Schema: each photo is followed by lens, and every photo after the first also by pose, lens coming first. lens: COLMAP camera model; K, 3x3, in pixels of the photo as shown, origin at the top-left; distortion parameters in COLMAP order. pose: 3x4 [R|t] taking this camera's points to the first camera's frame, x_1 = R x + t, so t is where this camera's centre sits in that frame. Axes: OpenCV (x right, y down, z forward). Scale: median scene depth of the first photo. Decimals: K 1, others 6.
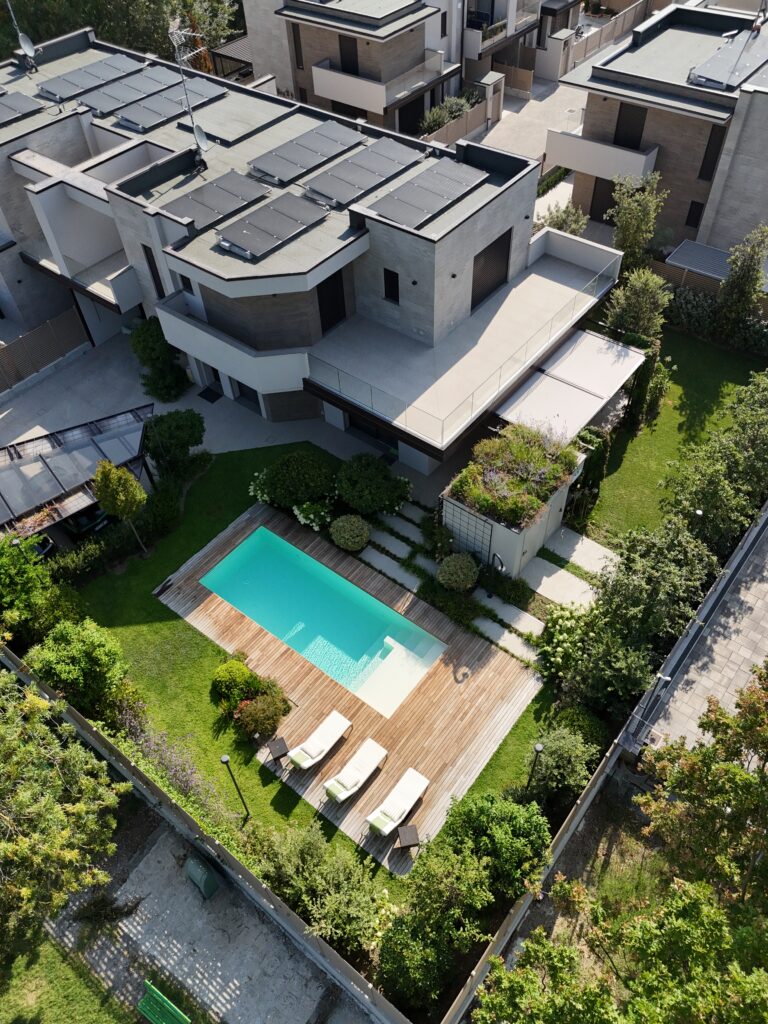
lens RADIAL K [[749.4, 0, 389.3], [0, 749.4, 498.4], [0, 0, 1]] dist [0.062765, -0.067969]
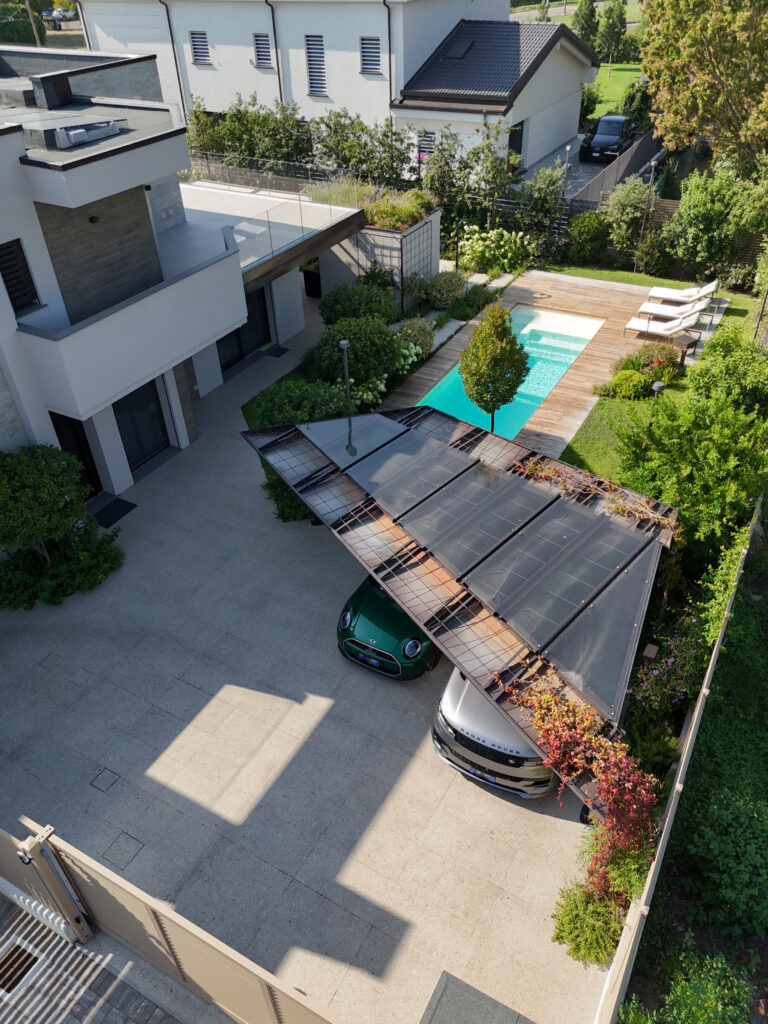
lens RADIAL K [[749.4, 0, 389.3], [0, 749.4, 498.4], [0, 0, 1]] dist [0.062765, -0.067969]
pose [[-0.160487, -0.553229, 0.817424, -0.931707], [0.762160, 0.456768, 0.458775, -0.314590], [-0.627181, 0.696635, 0.348343, 0.927851]]
